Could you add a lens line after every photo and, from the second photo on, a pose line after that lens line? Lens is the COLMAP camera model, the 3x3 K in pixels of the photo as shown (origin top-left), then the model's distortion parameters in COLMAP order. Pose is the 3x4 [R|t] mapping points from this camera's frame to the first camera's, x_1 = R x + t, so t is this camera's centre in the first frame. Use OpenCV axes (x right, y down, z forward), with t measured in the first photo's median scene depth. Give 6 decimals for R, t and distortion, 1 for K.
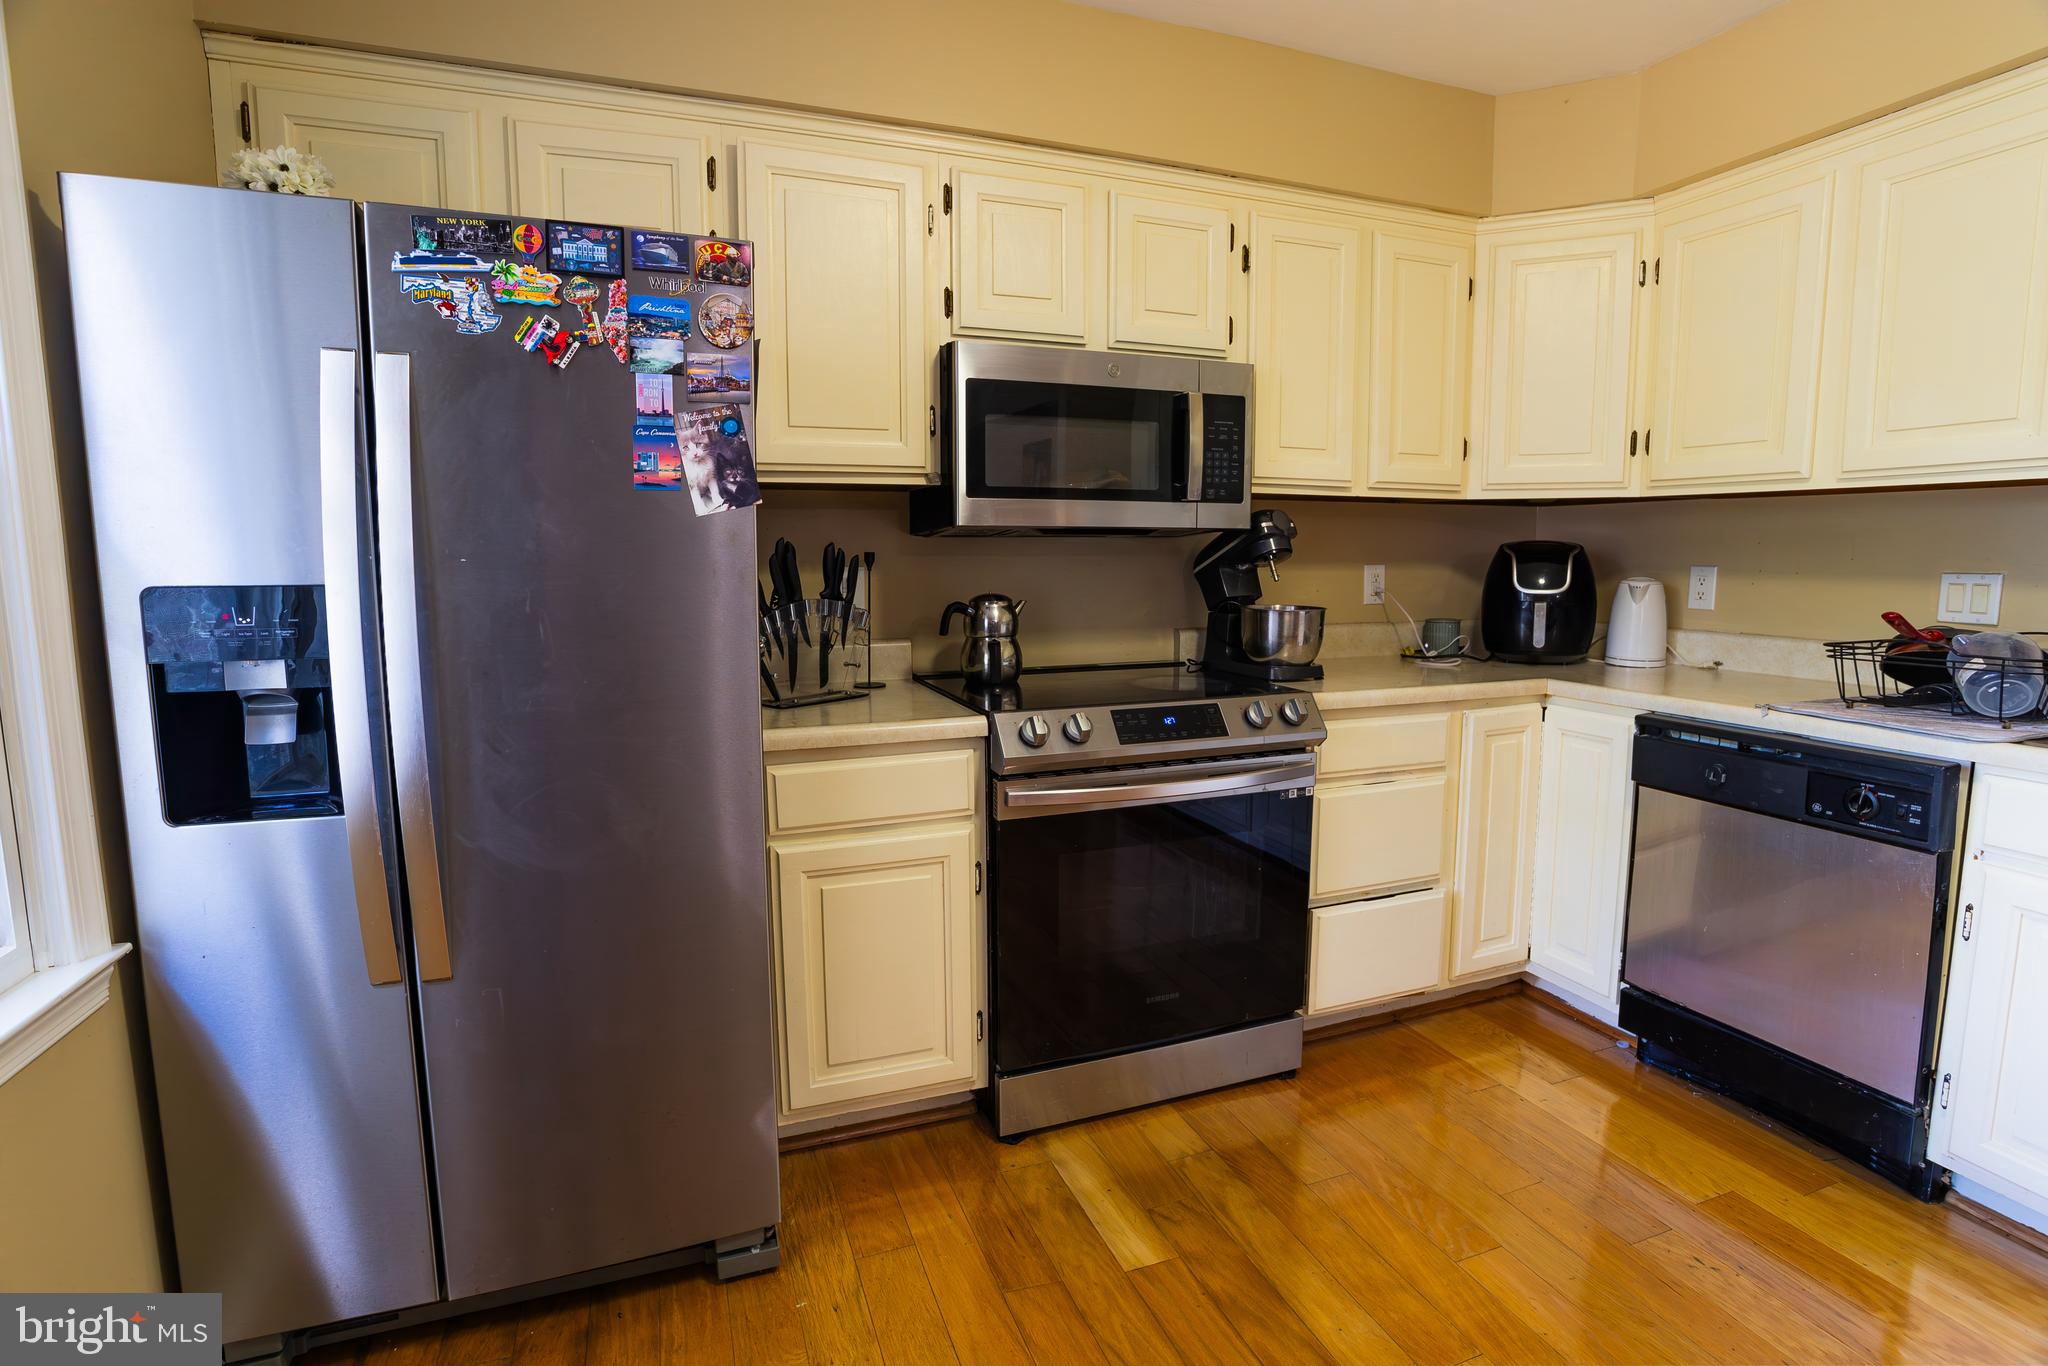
lens RADIAL K [[990.9, 0, 1030.6], [0, 990.9, 671.5], [0, 0, 1]] dist [-0.083520, 0.035704]
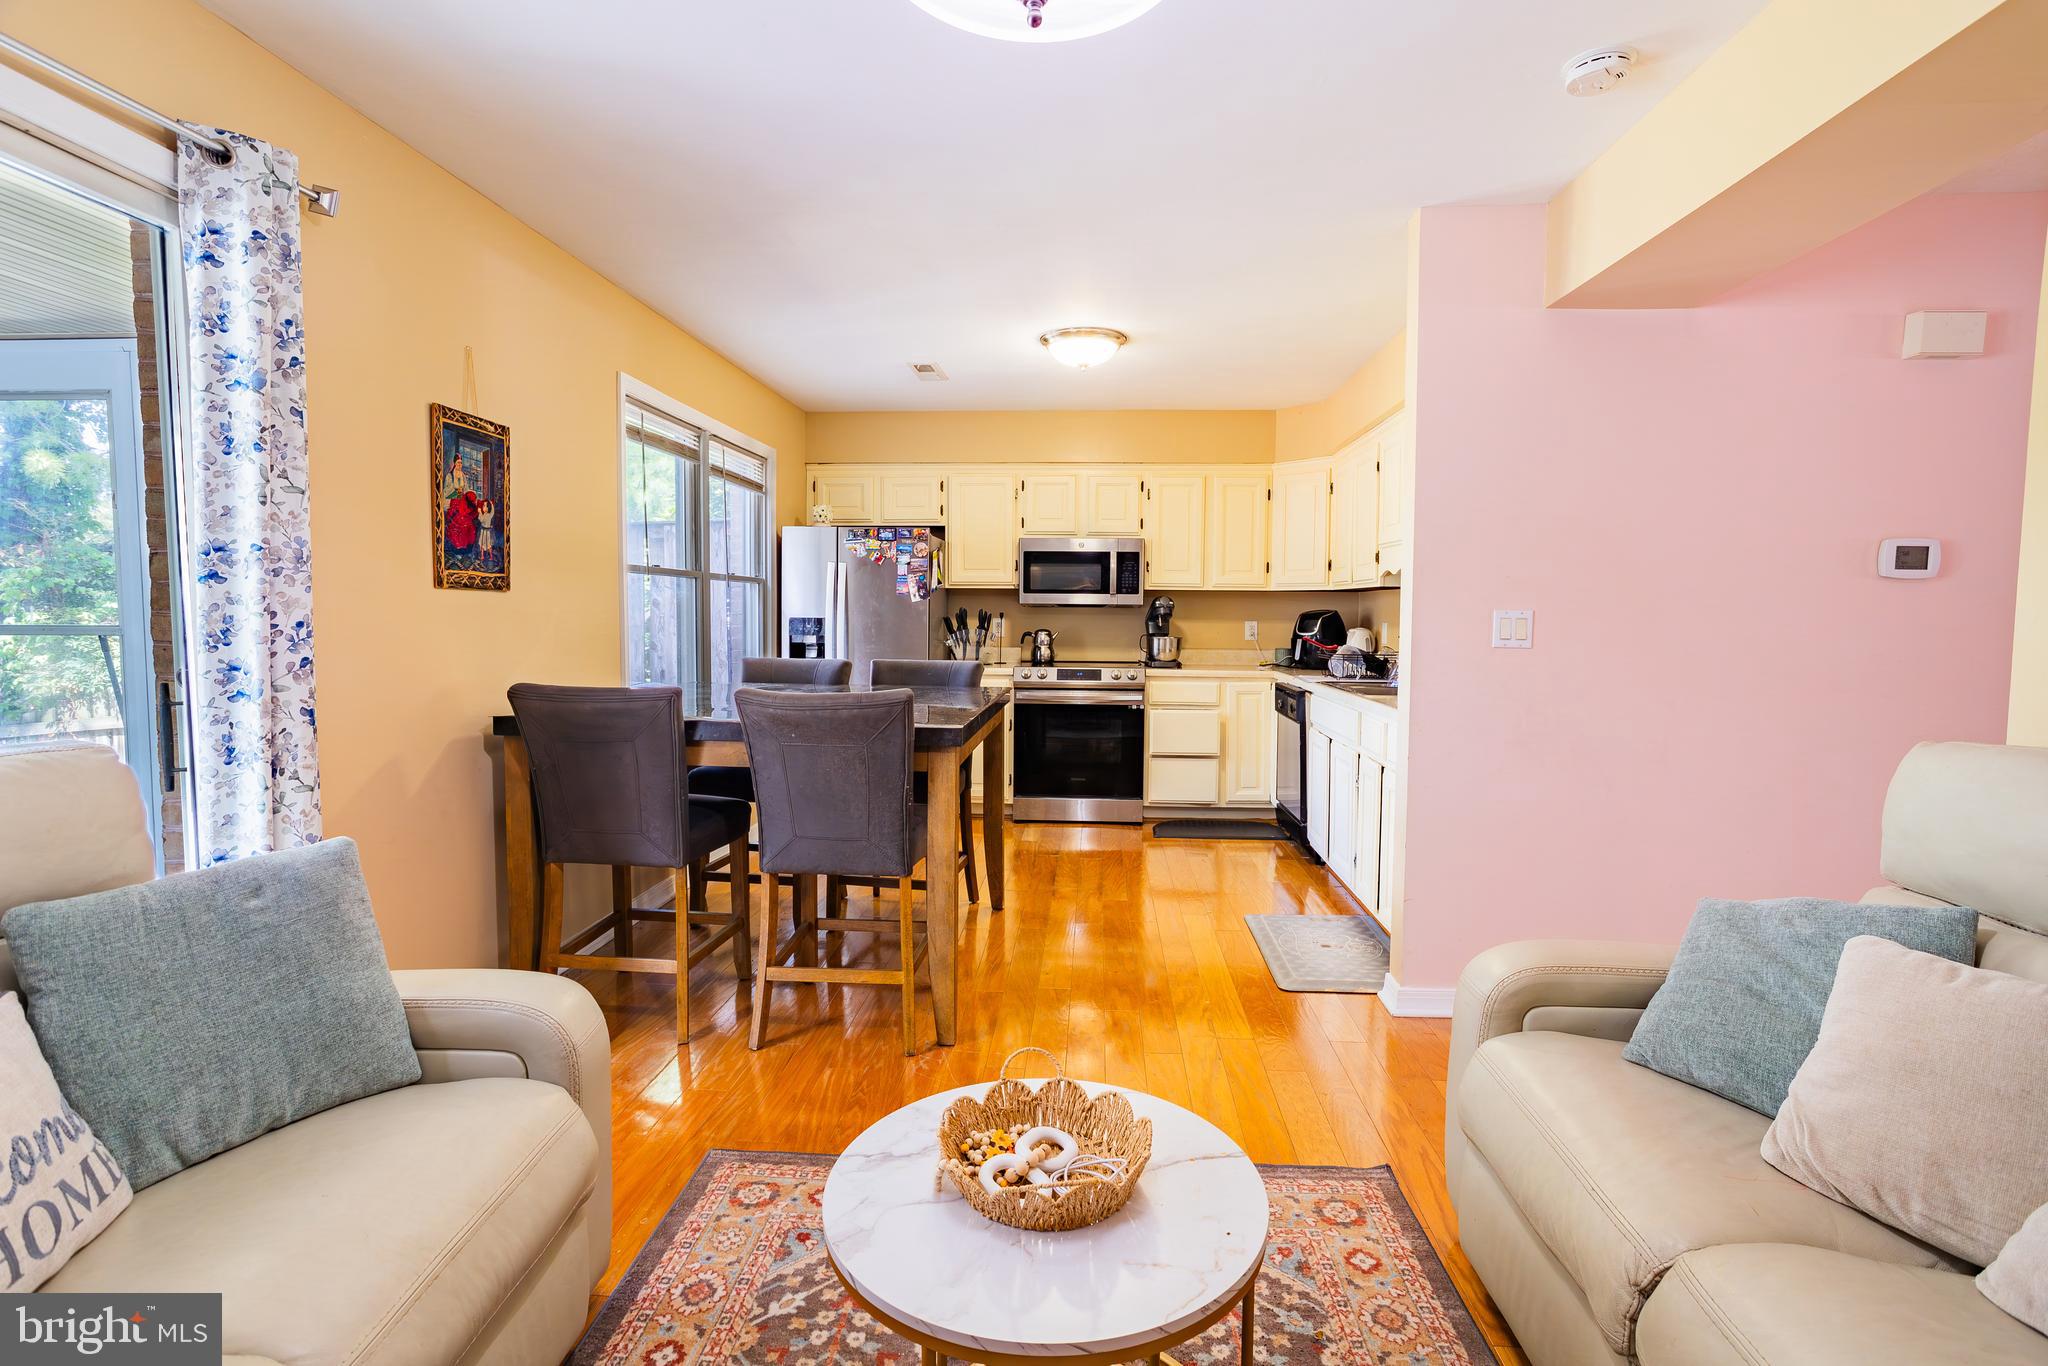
lens RADIAL K [[981.8, 0, 1031.6], [0, 981.8, 674.0], [0, 0, 1]] dist [-0.026498, 0.000926]
pose [[0.911783, 0.036079, -0.409084, 1.101861], [-0.060699, 0.997032, -0.047356, 0.180922], [0.406161, 0.068010, 0.911267, -1.505233]]
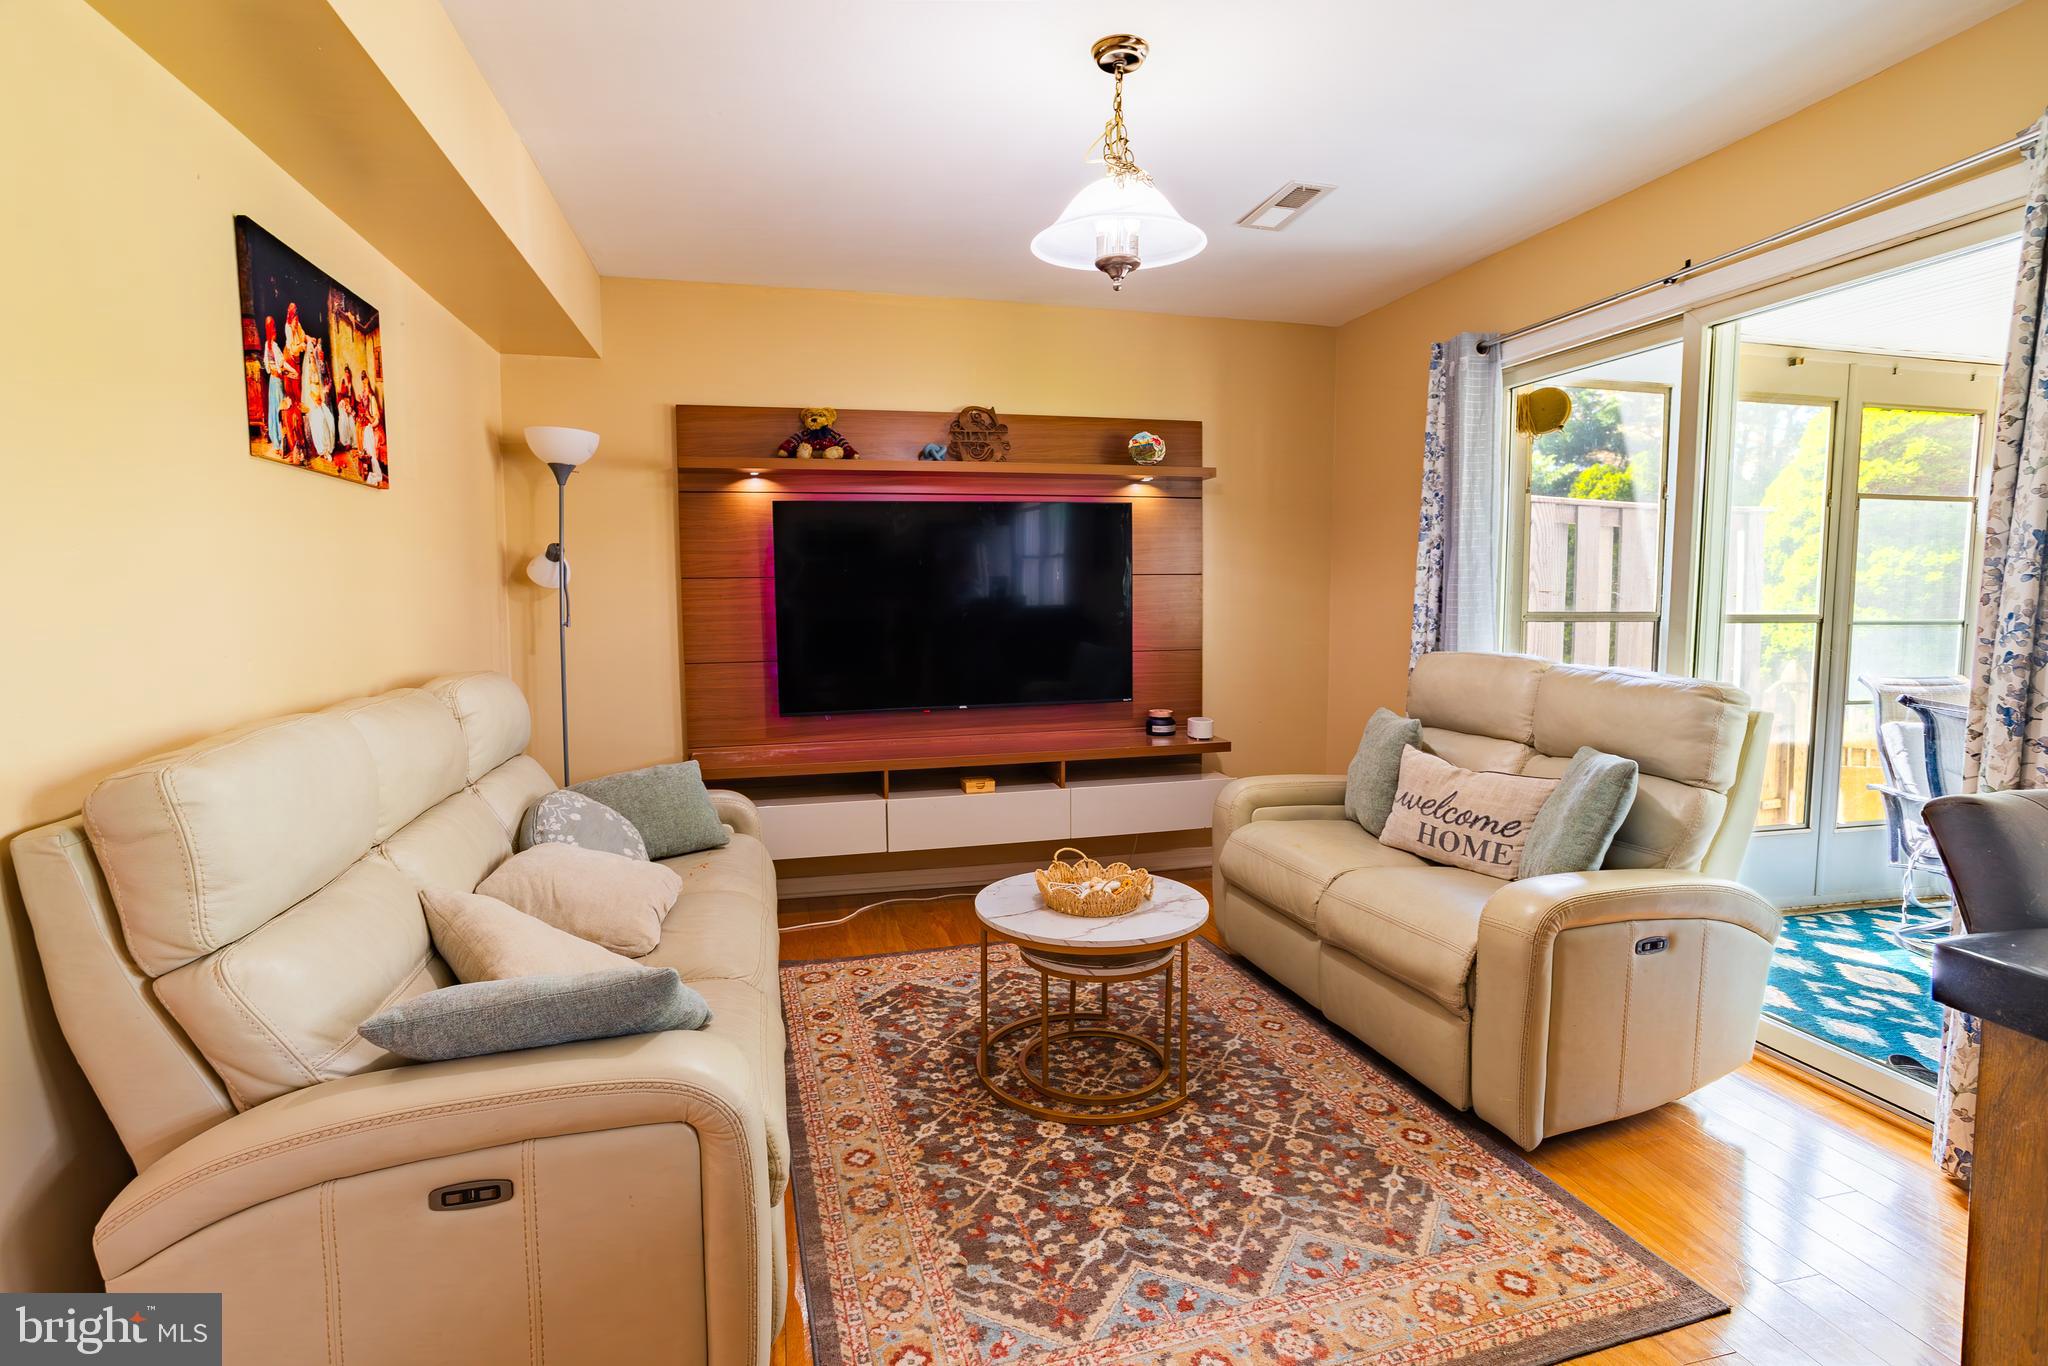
lens RADIAL K [[976.9, 0, 1019.5], [0, 976.9, 666.8], [0, 0, 1]] dist [-0.058658, 0.035931]
pose [[-0.995652, 0.001399, 0.093140, 0.888367], [0.019685, 0.980466, 0.195703, -0.012952], [-0.091047, 0.196685, -0.976230, 0.016759]]
